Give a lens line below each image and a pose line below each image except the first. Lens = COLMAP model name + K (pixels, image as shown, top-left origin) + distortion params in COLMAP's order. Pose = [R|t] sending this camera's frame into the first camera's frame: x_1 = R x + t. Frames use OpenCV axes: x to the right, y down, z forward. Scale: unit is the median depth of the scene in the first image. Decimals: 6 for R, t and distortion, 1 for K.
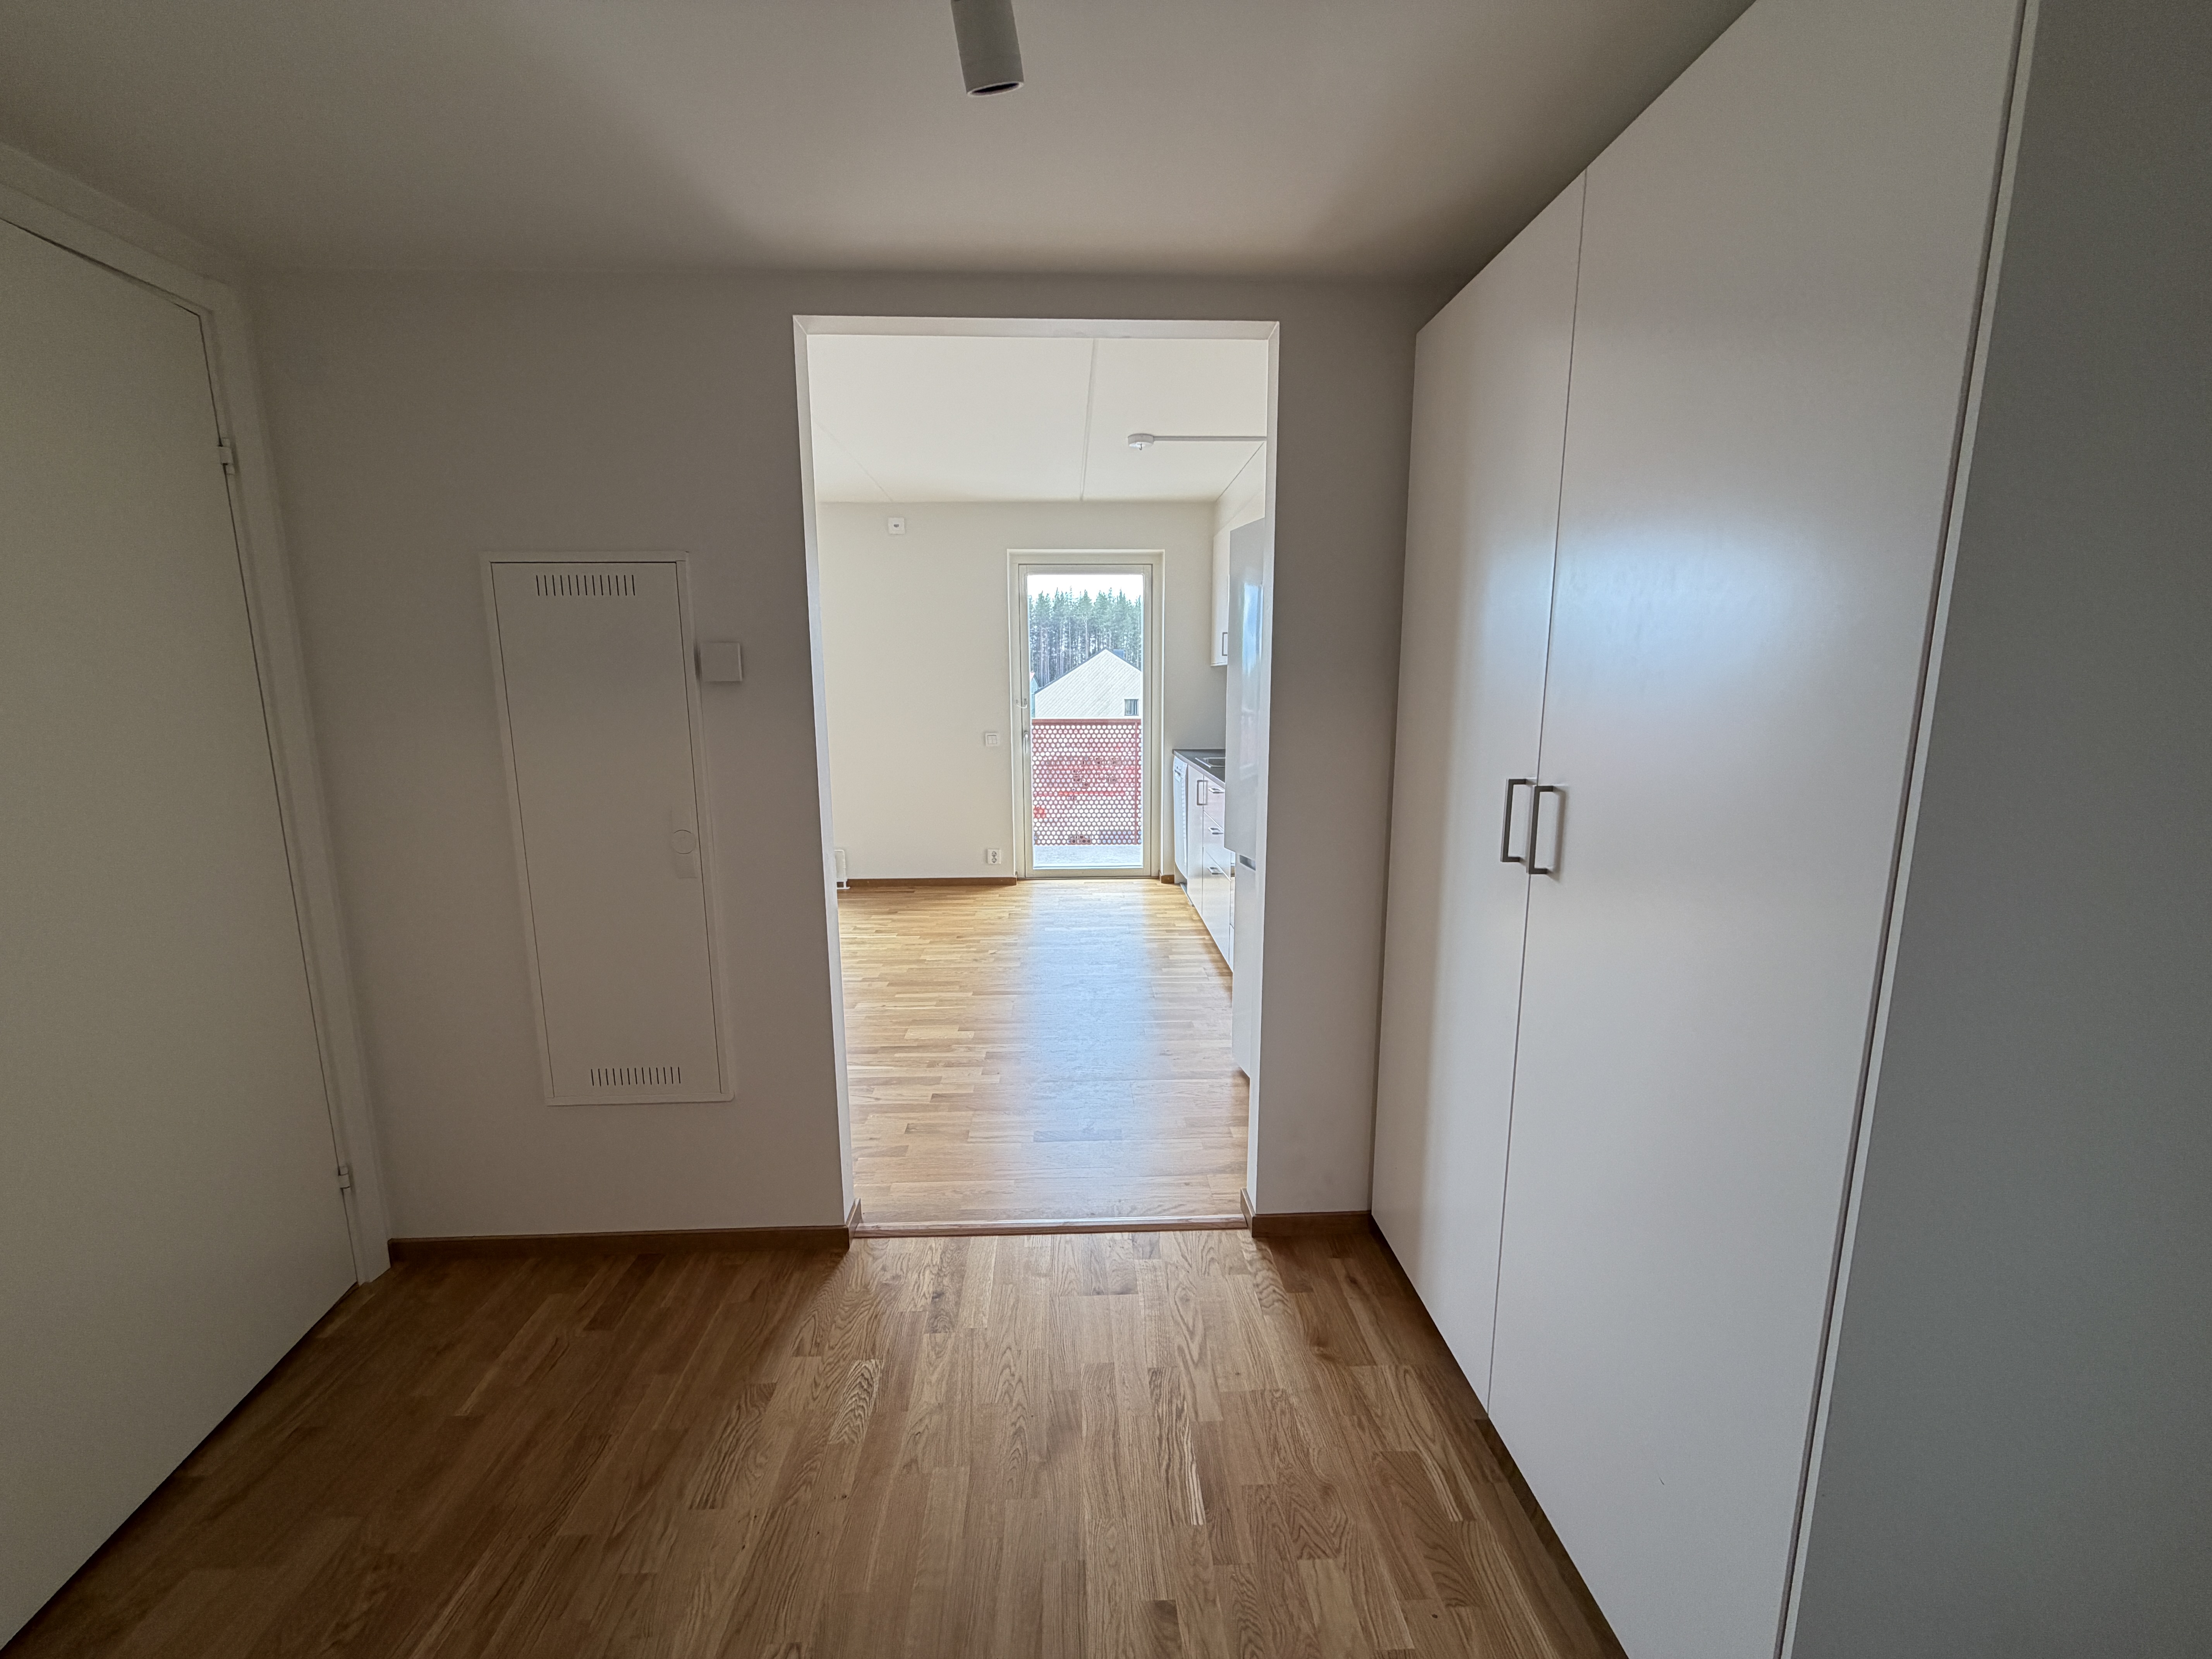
lens RADIAL K [[881.2, 0, 1100.2], [0, 881.2, 831.8], [0, 0, 1]] dist [0.001742, -0.000040]
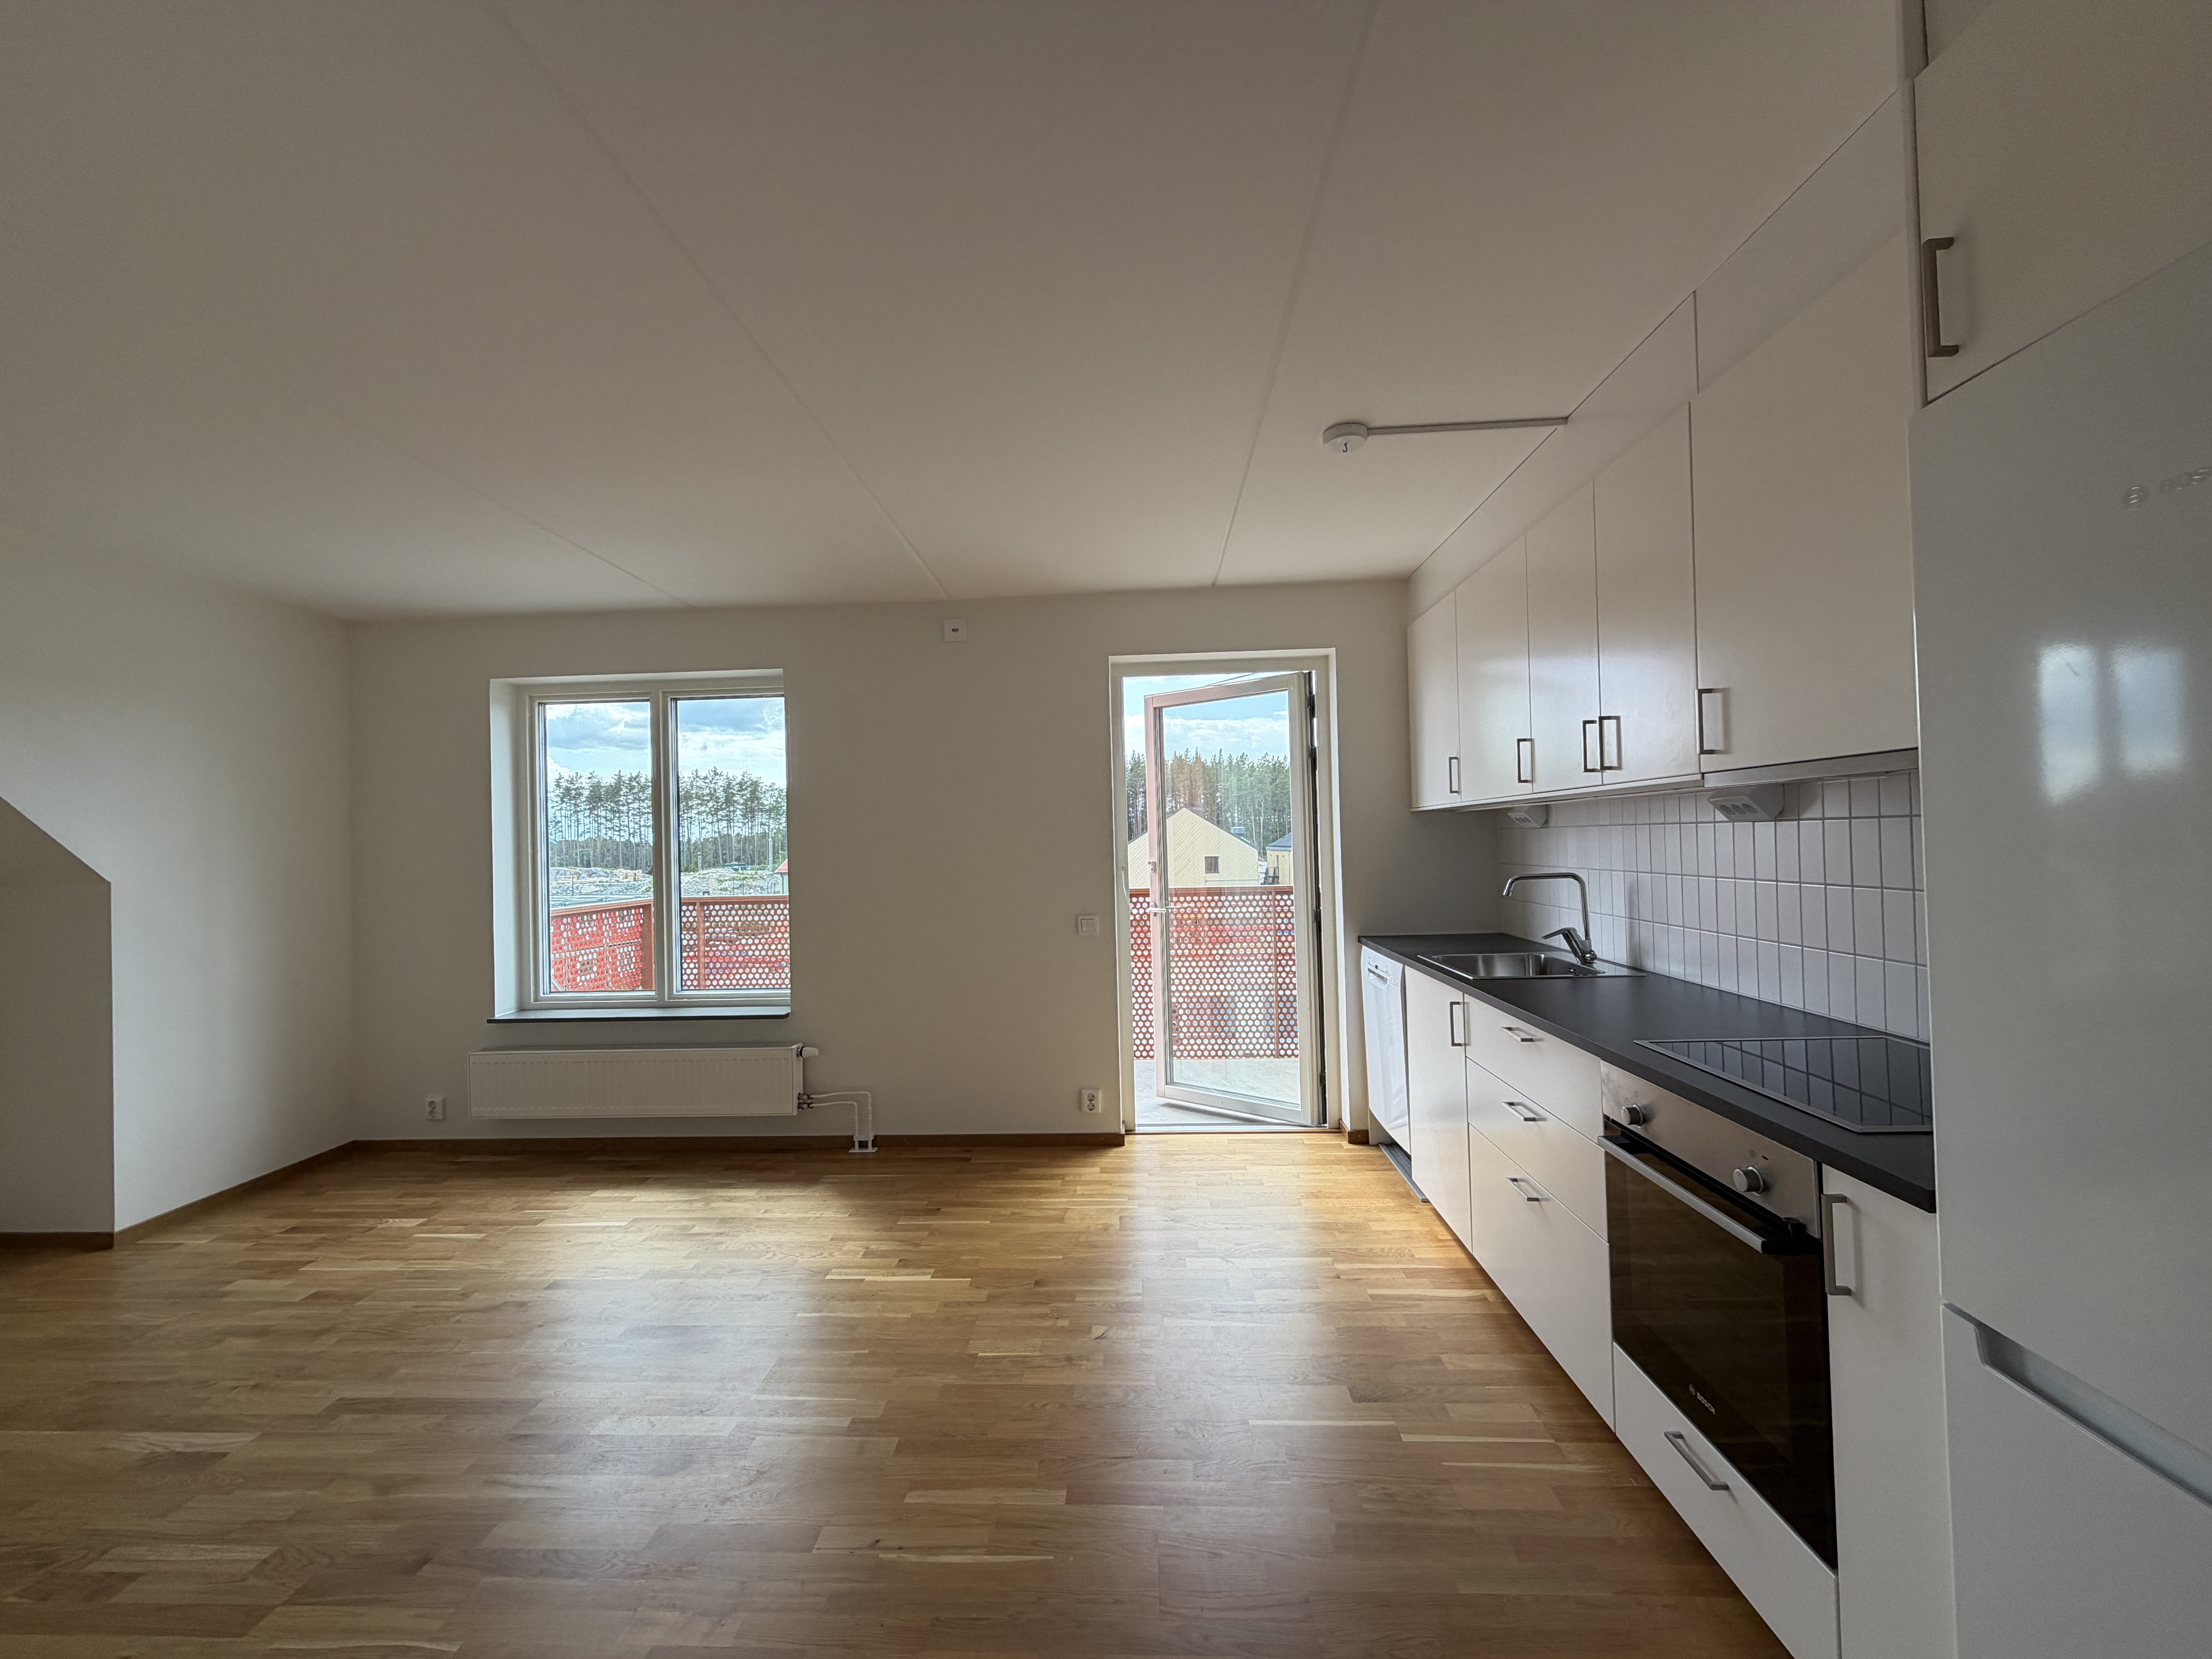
lens RADIAL K [[881.2, 0, 1100.2], [0, 881.2, 831.8], [0, 0, 1]] dist [0.001742, -0.000040]
pose [[0.995956, -0.022749, -0.086910, -0.053842], [0.006969, 0.984057, -0.177718, -0.056045], [0.089568, 0.176394, 0.980236, 0.329564]]
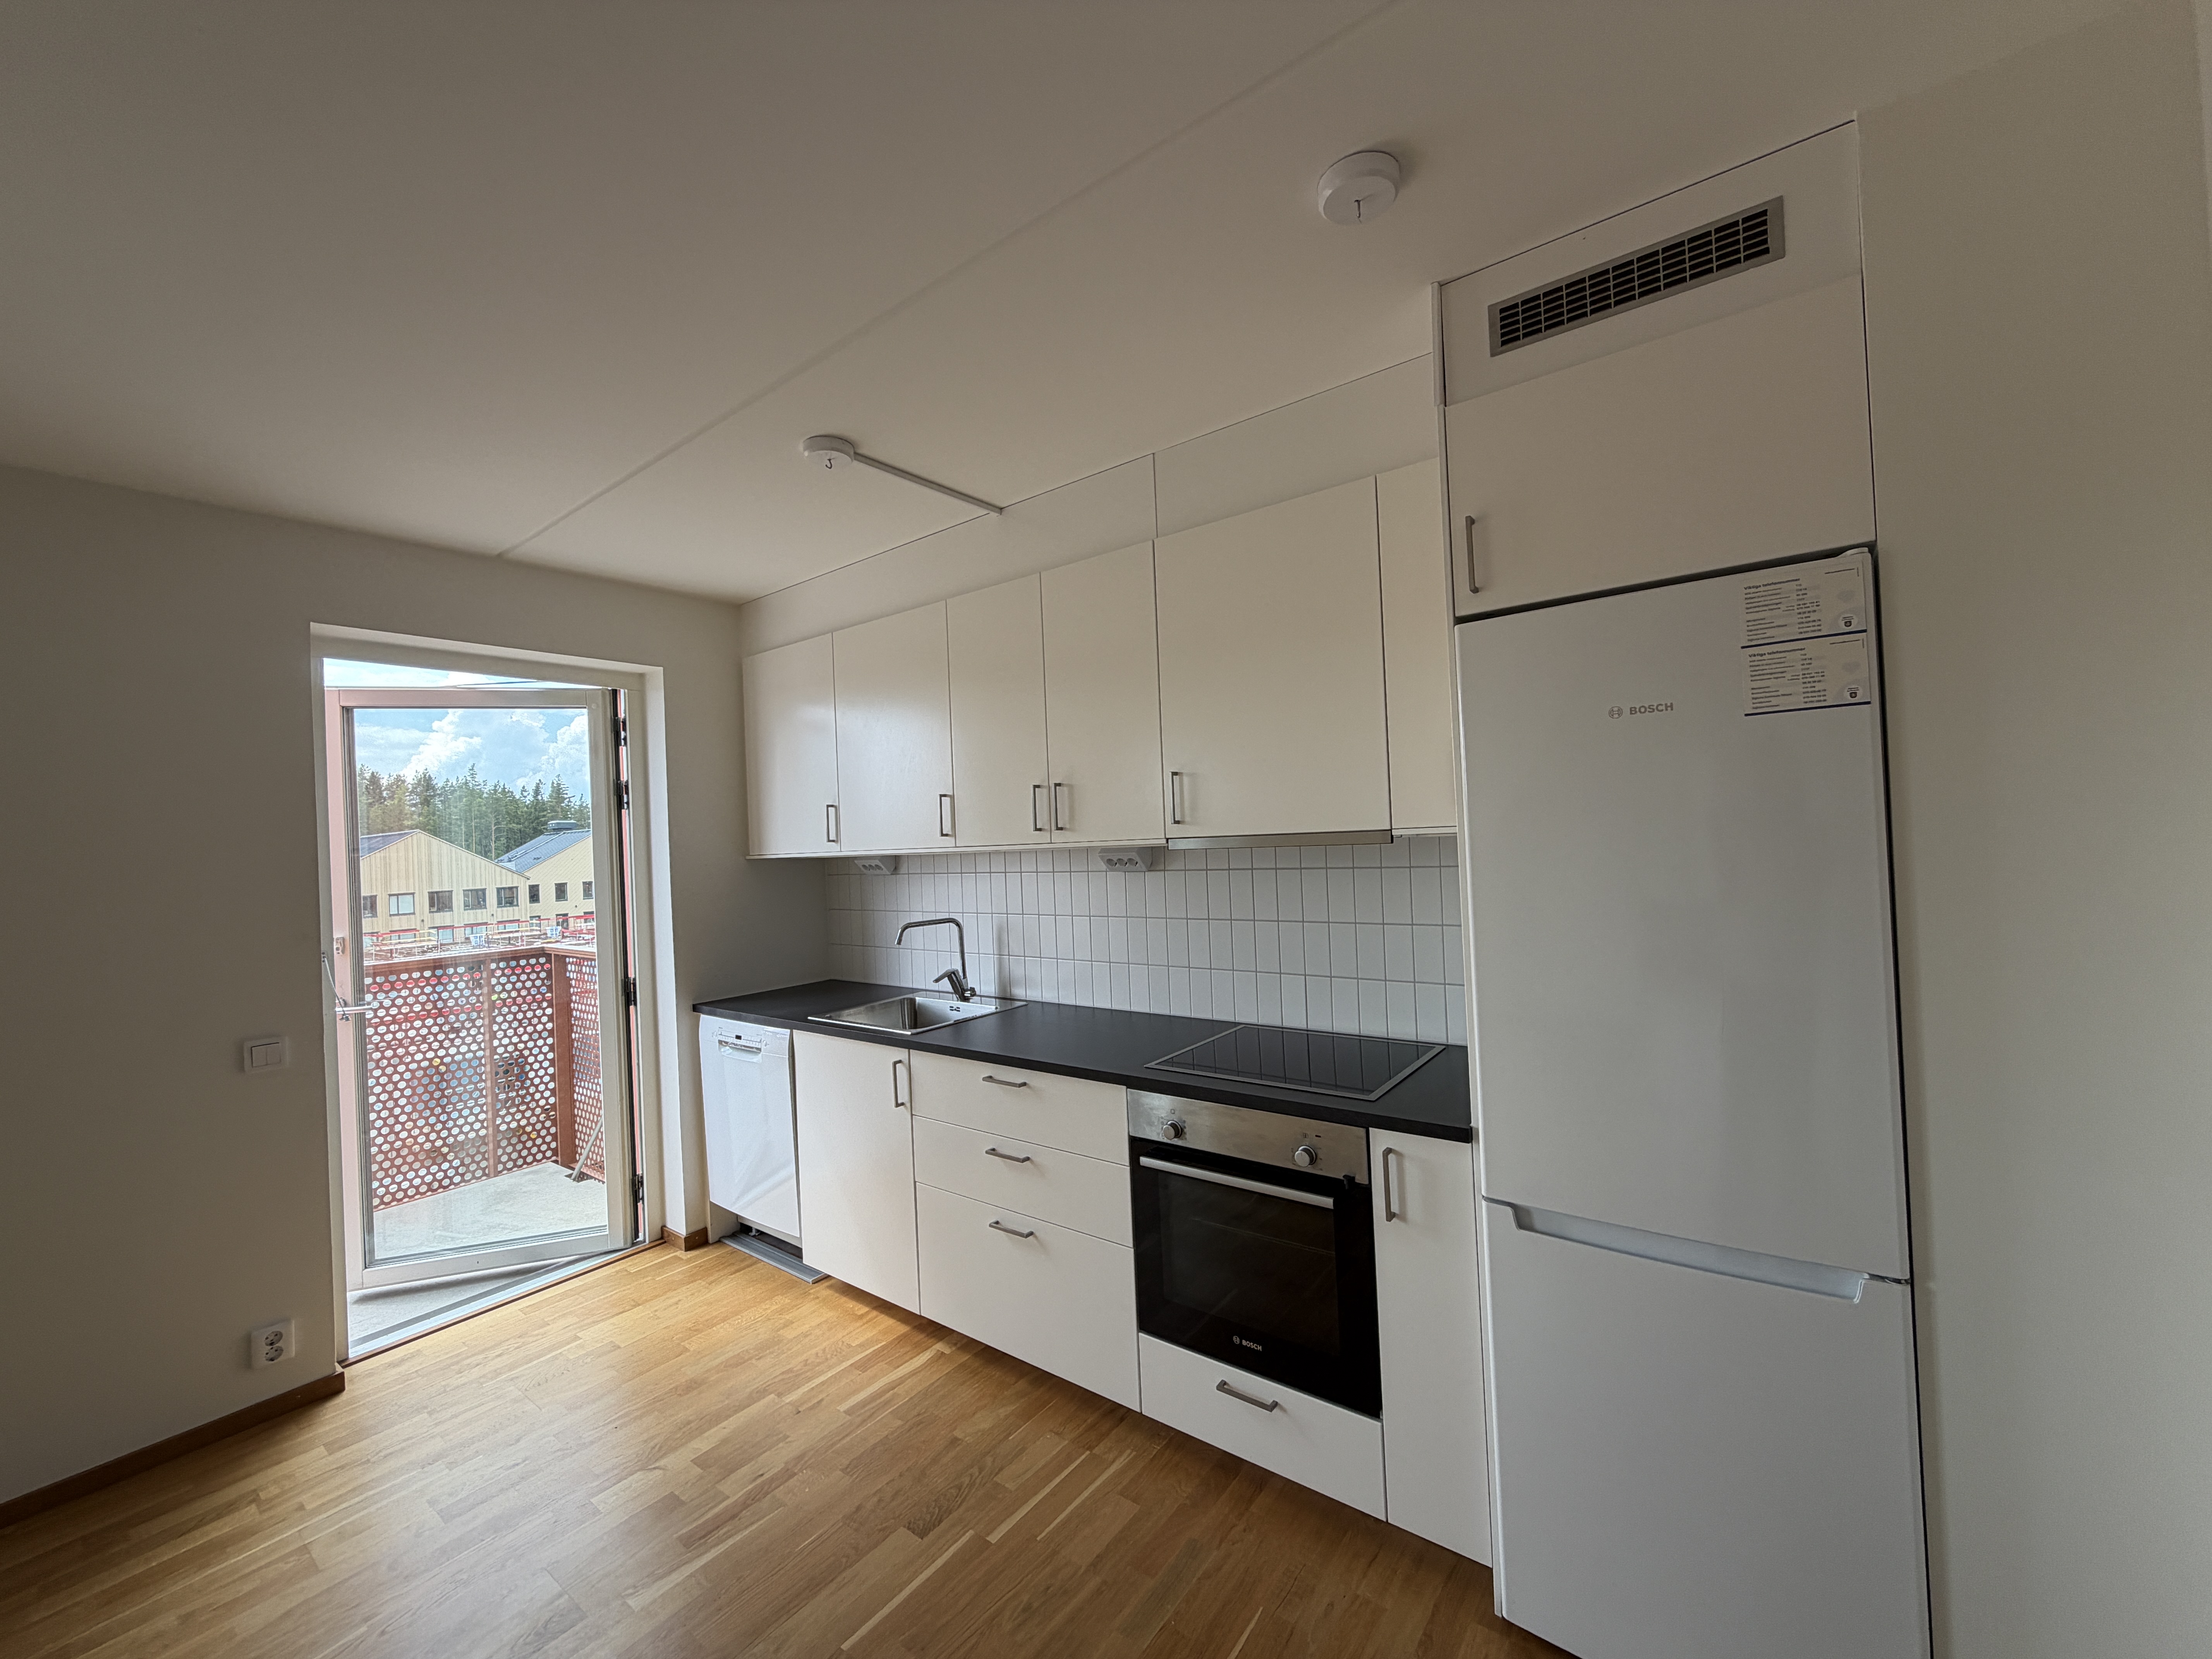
lens RADIAL K [[881.2, 0, 1100.2], [0, 881.2, 831.8], [0, 0, 1]] dist [0.001742, -0.000040]
pose [[0.640384, -0.017586, 0.767853, -0.193348], [0.168446, 0.978614, -0.118069, -0.094481], [-0.749356, 0.204951, 0.629652, 0.433412]]
